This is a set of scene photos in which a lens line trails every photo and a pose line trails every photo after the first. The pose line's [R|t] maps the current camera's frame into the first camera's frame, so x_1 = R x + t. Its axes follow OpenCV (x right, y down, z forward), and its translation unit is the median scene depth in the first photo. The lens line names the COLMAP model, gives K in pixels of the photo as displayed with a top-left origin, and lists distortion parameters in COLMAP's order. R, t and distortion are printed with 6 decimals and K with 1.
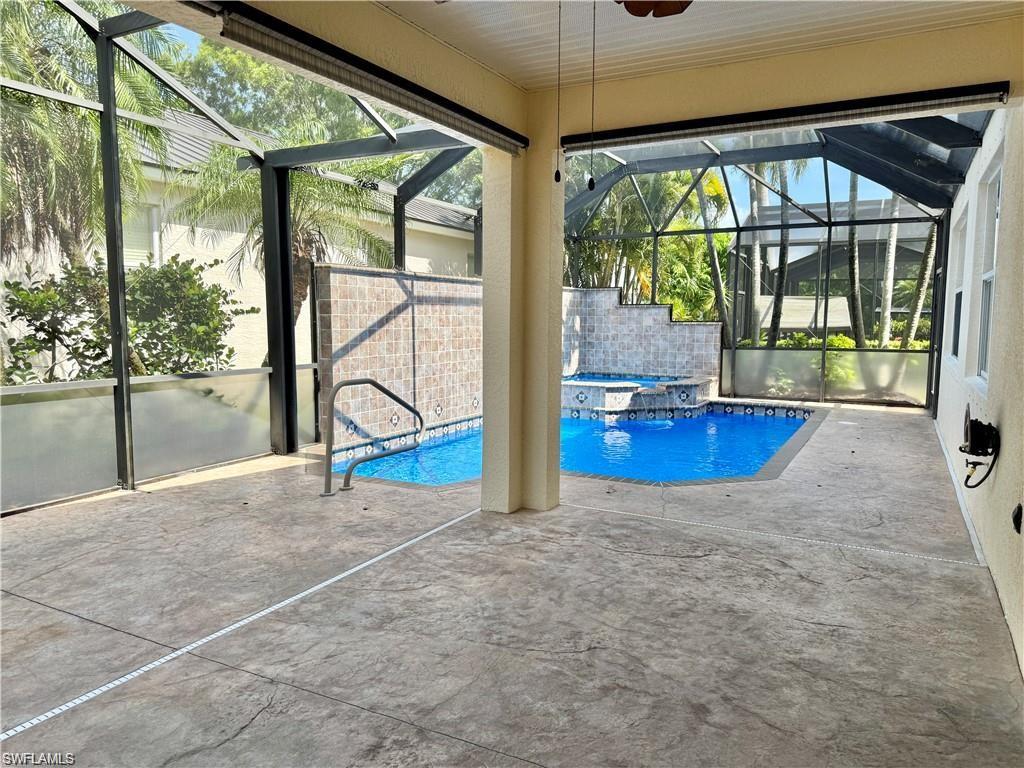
lens RADIAL K [[717.5, 0, 510.5], [0, 717.5, 381.6], [0, 0, 1]] dist [0.008541, -0.024885]
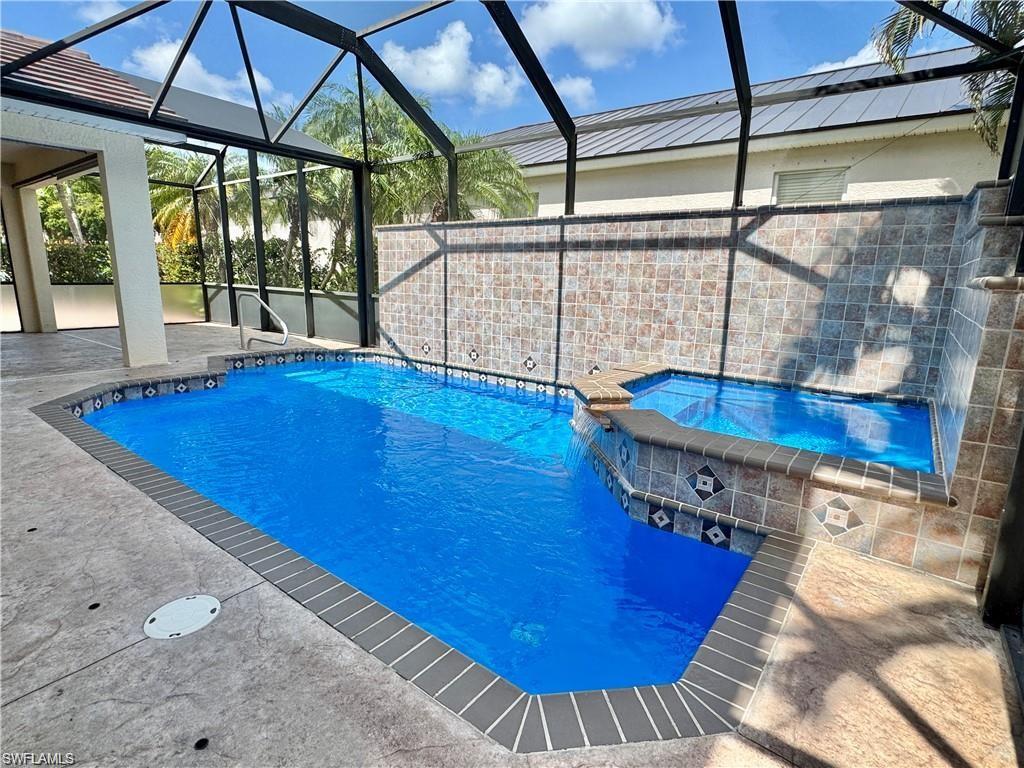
lens RADIAL K [[523.9, 0, 506.7], [0, 523.9, 375.2], [0, 0, 1]] dist [-0.008249, 0.000770]
pose [[-0.157549, 0.181587, -0.970672, 0.941492], [-0.113611, 0.973088, 0.200479, -0.133281], [0.980954, 0.141864, -0.132679, 1.712334]]
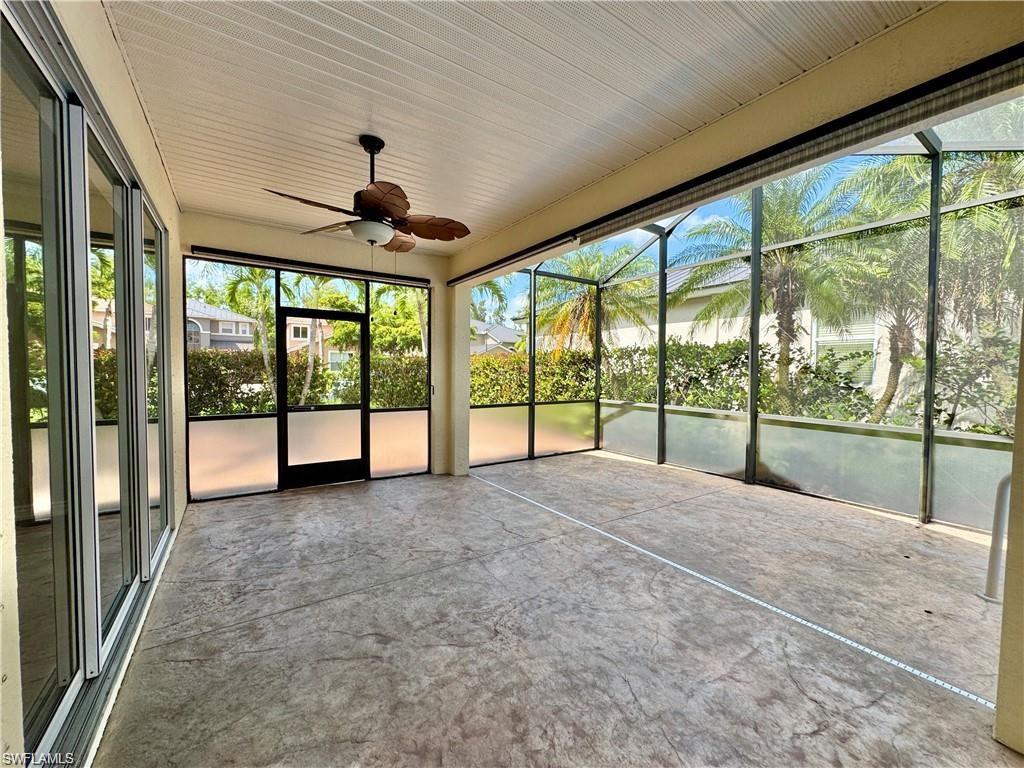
lens RADIAL K [[410.8, 0, 512.4], [0, 410.8, 382.4], [0, 0, 1]] dist [-0.004097, 0.000823]
pose [[-0.469485, 0.019604, -0.882723, 0.471786], [-0.095287, 0.992789, 0.072728, -0.079654], [0.877784, 0.118257, -0.464231, 0.845937]]
